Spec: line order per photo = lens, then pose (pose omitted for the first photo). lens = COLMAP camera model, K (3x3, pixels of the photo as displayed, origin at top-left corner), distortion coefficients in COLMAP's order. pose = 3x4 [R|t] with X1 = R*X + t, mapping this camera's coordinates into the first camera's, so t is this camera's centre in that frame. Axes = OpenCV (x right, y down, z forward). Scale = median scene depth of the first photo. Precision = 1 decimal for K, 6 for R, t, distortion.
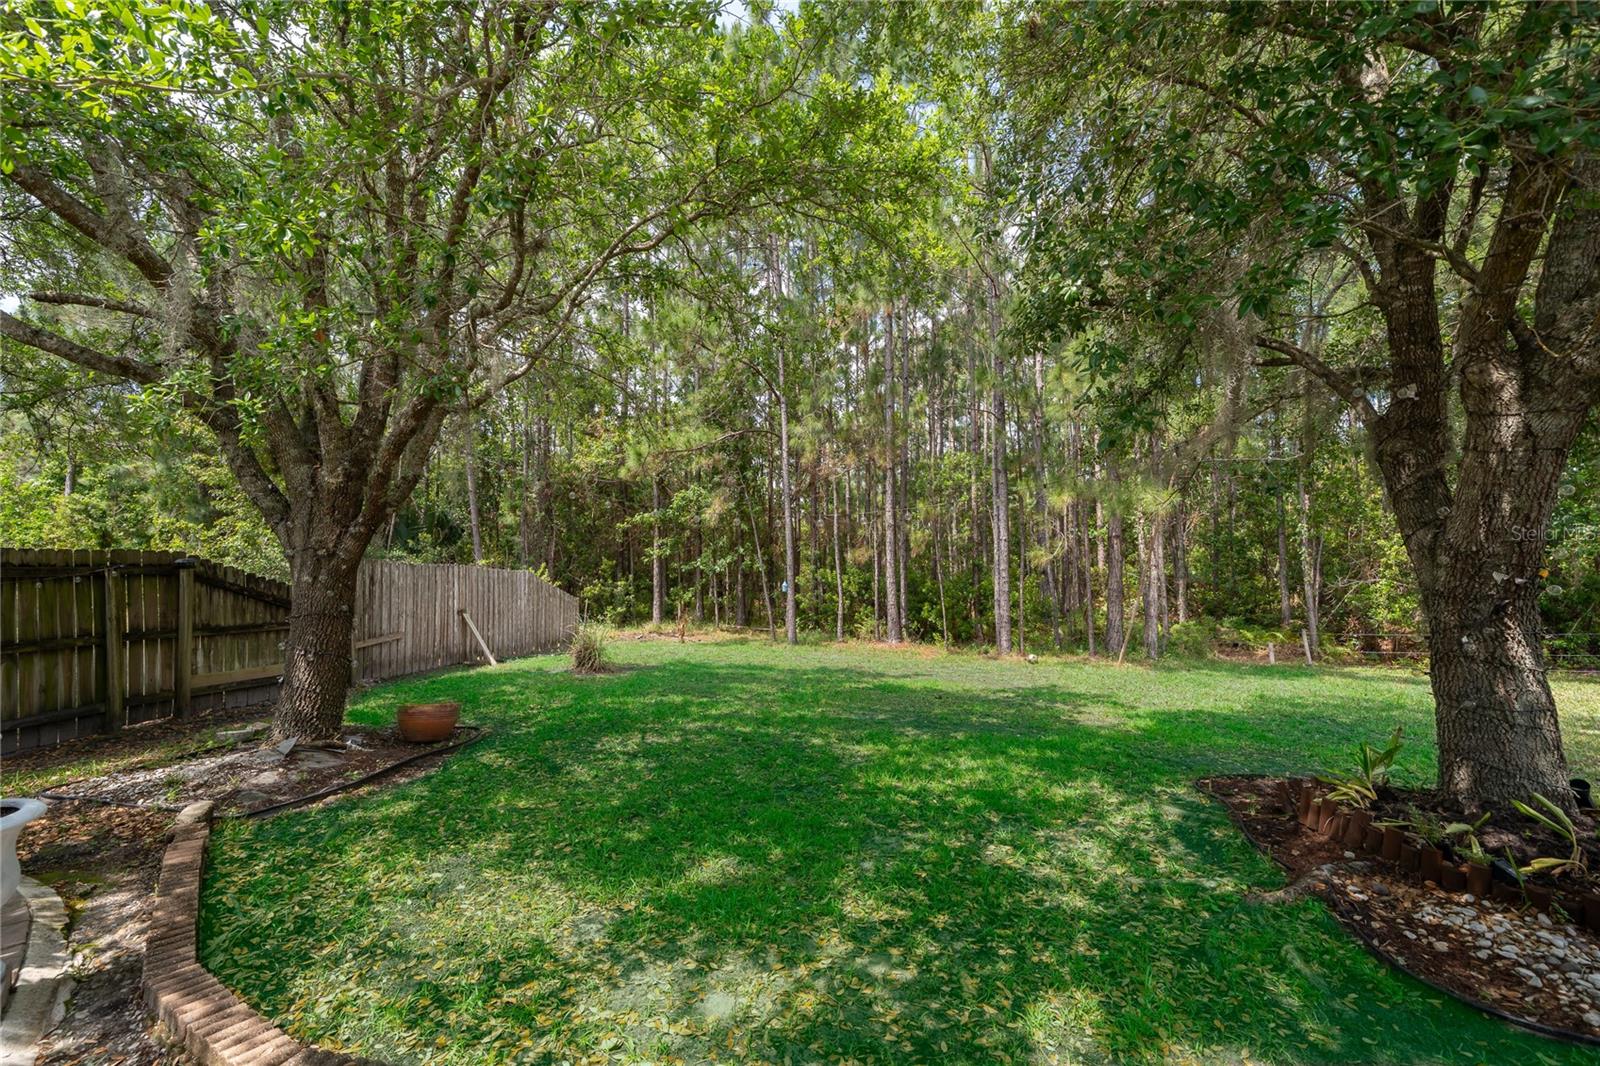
lens RADIAL K [[673.7, 0, 804.9], [0, 673.7, 537.2], [0, 0, 1]] dist [-0.001146, -0.000755]
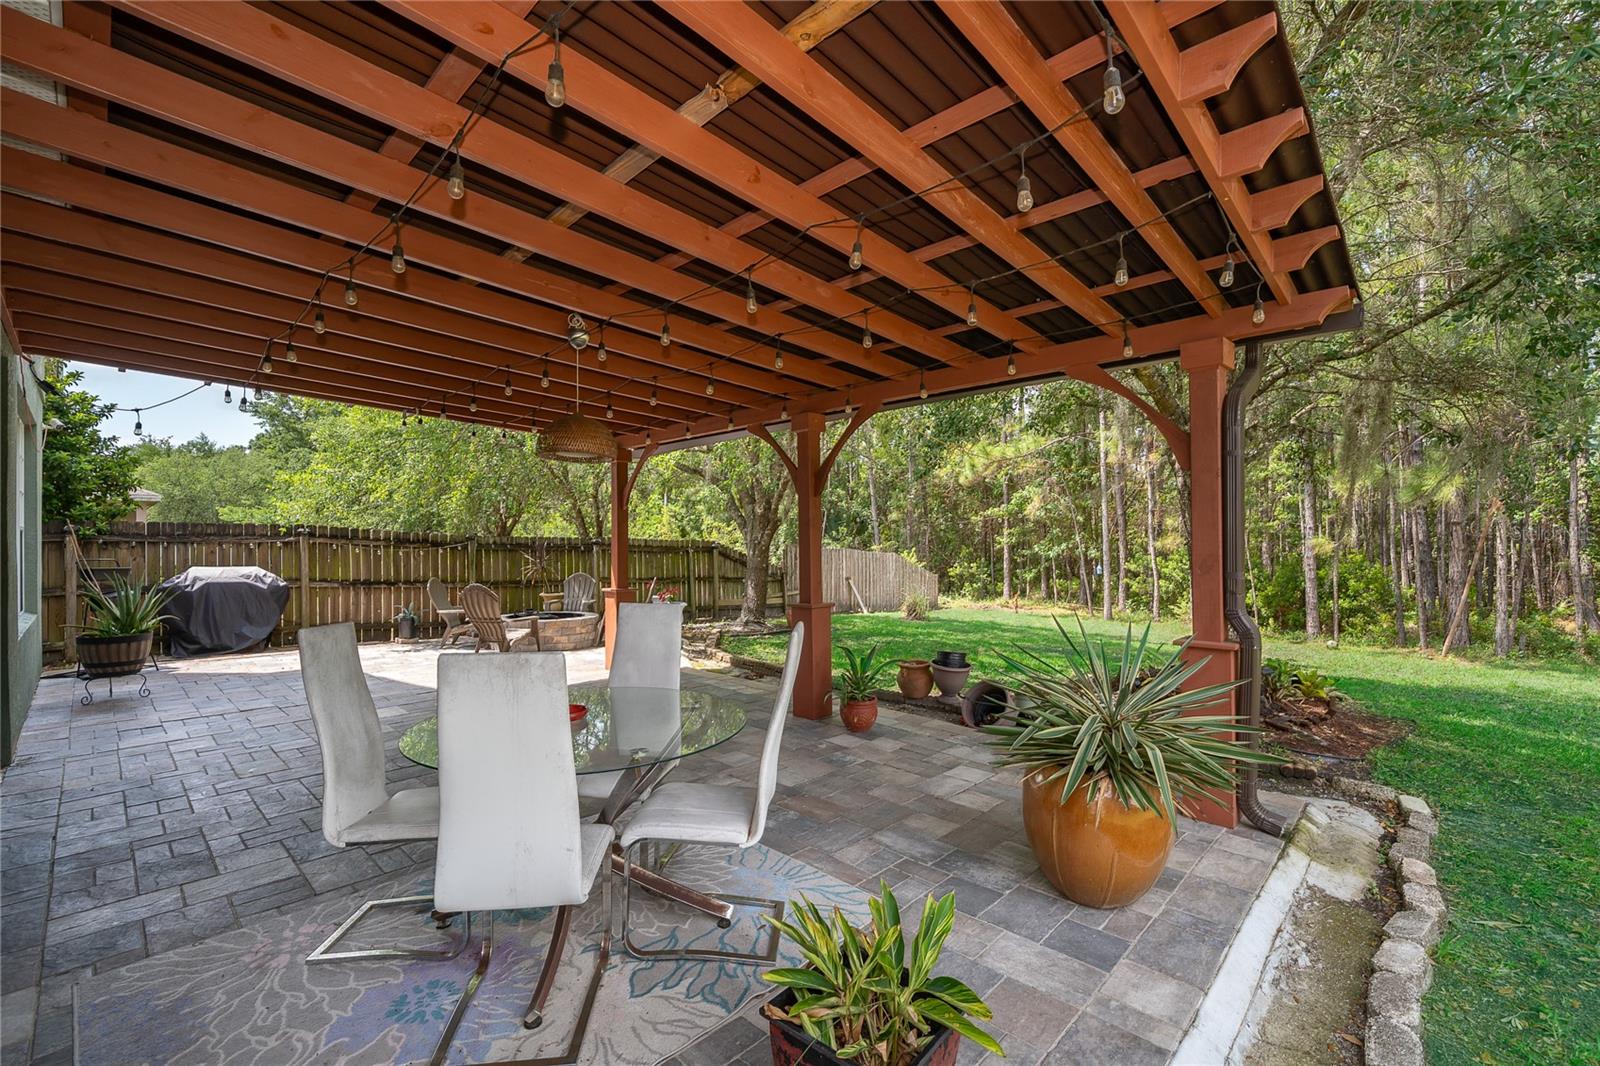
lens RADIAL K [[673.7, 0, 799.2], [0, 673.7, 547.4], [0, 0, 1]] dist [-0.001146, -0.000755]
pose [[0.808531, 0.005270, -0.588430, 0.204686], [0.014984, 0.999451, 0.029540, -0.006443], [0.588263, -0.032701, 0.808008, -0.211861]]
